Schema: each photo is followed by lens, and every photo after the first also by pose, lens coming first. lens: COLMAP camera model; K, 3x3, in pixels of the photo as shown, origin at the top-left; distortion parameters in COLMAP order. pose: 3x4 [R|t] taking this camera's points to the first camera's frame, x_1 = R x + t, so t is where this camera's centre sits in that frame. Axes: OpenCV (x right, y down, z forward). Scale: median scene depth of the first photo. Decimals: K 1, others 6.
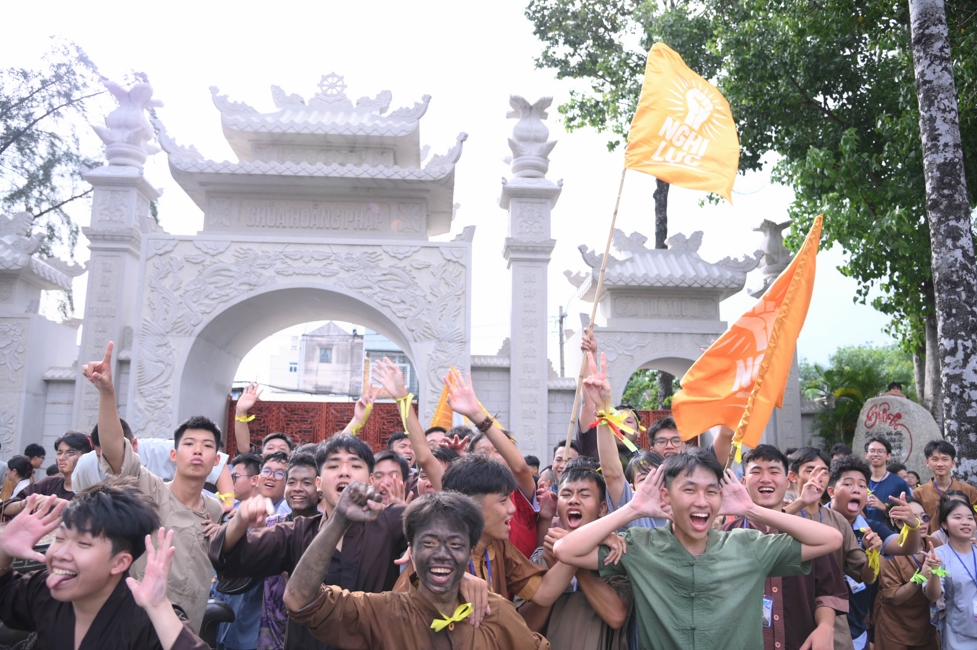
lens RADIAL K [[779.0, 0, 488.5], [0, 779.0, 325.0], [0, 0, 1]] dist [-0.037826, 0.008513]
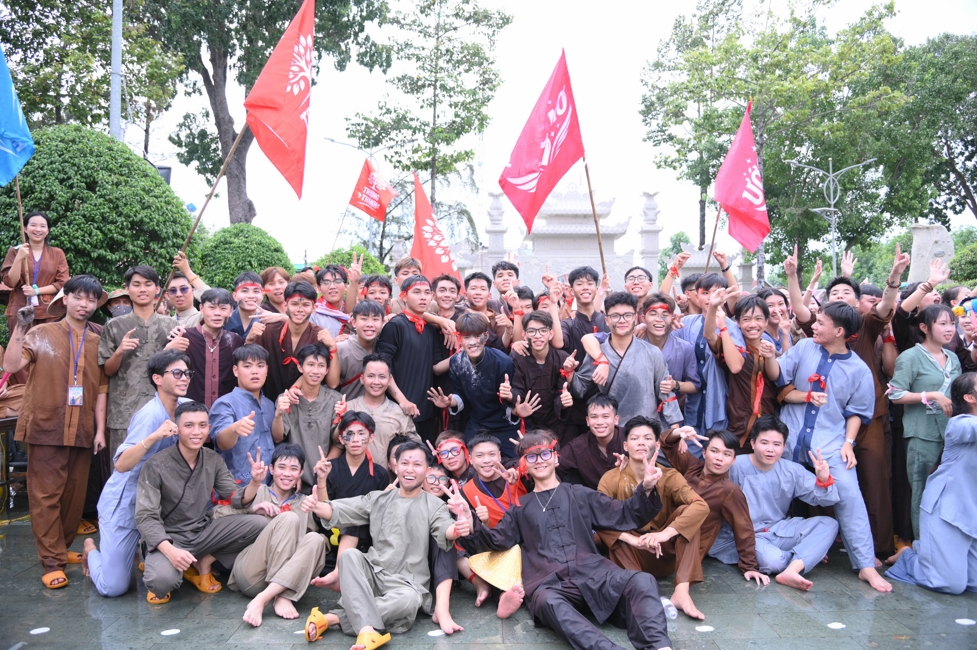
lens RADIAL K [[779.0, 0, 488.5], [0, 779.0, 325.0], [0, 0, 1]] dist [-0.037826, 0.008513]
pose [[0.997663, -0.021846, -0.064742, -0.377322], [0.031463, 0.987963, 0.151458, -0.303064], [0.060654, -0.153141, 0.986341, -1.915841]]
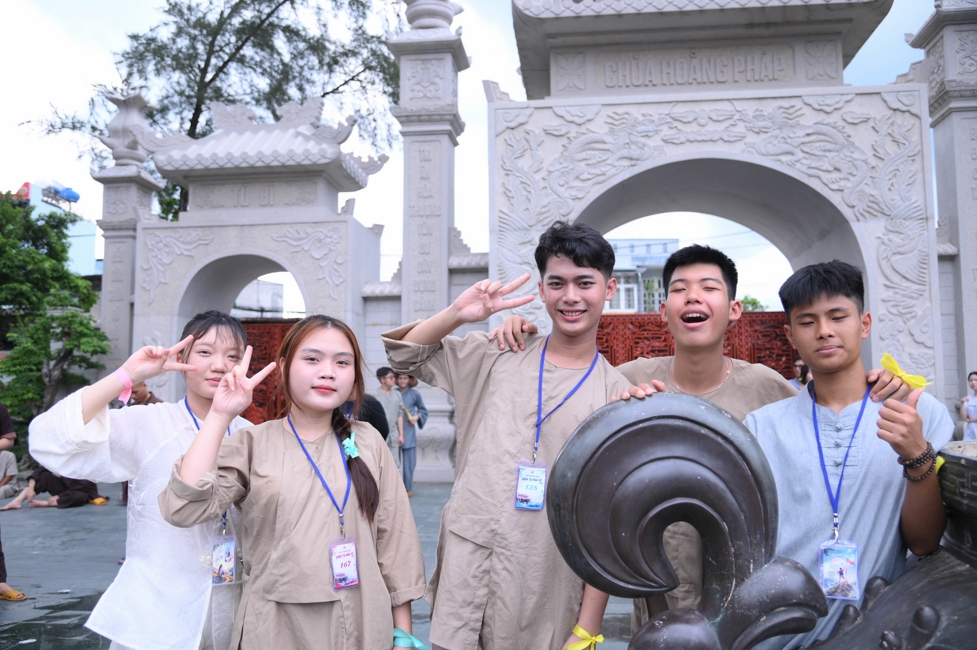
lens RADIAL K [[826.8, 0, 488.5], [0, 826.8, 325.0], [0, 0, 1]] dist [-0.057234, 0.079547]
pose [[0.985434, -0.036739, -0.166040, -0.312779], [0.050335, 0.995648, 0.078434, 0.040398], [0.162435, -0.085650, 0.982995, 0.156713]]
